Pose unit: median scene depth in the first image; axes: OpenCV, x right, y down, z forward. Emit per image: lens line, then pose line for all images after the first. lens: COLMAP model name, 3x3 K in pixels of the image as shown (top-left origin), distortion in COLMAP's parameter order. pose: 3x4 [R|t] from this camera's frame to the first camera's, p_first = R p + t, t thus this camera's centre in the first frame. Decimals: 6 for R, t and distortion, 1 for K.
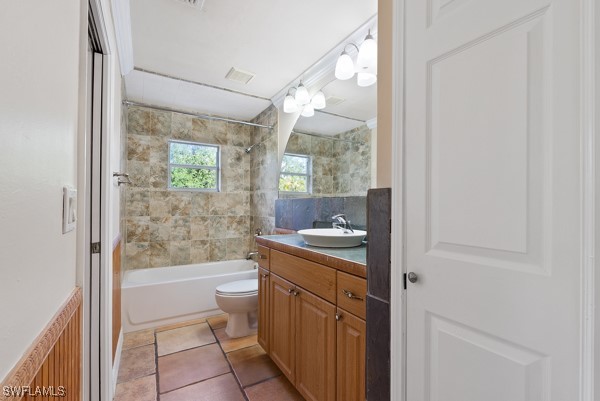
lens RADIAL K [[264.4, 0, 300.0], [0, 264.4, 200.5], [0, 0, 1]] dist [-0.001000, 0.000120]
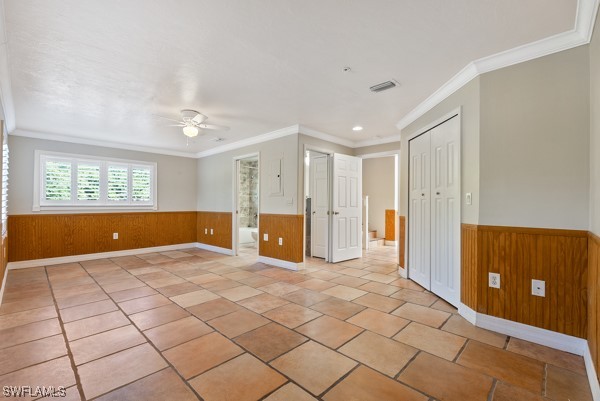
lens RADIAL K [[264.4, 0, 300.0], [0, 264.4, 200.5], [0, 0, 1]] dist [-0.001000, 0.000120]
pose [[0.962247, 0.000331, 0.272179, -0.380783], [-0.000695, 0.999999, 0.001243, 0.003321], [-0.272178, -0.001385, 0.962246, -1.172630]]
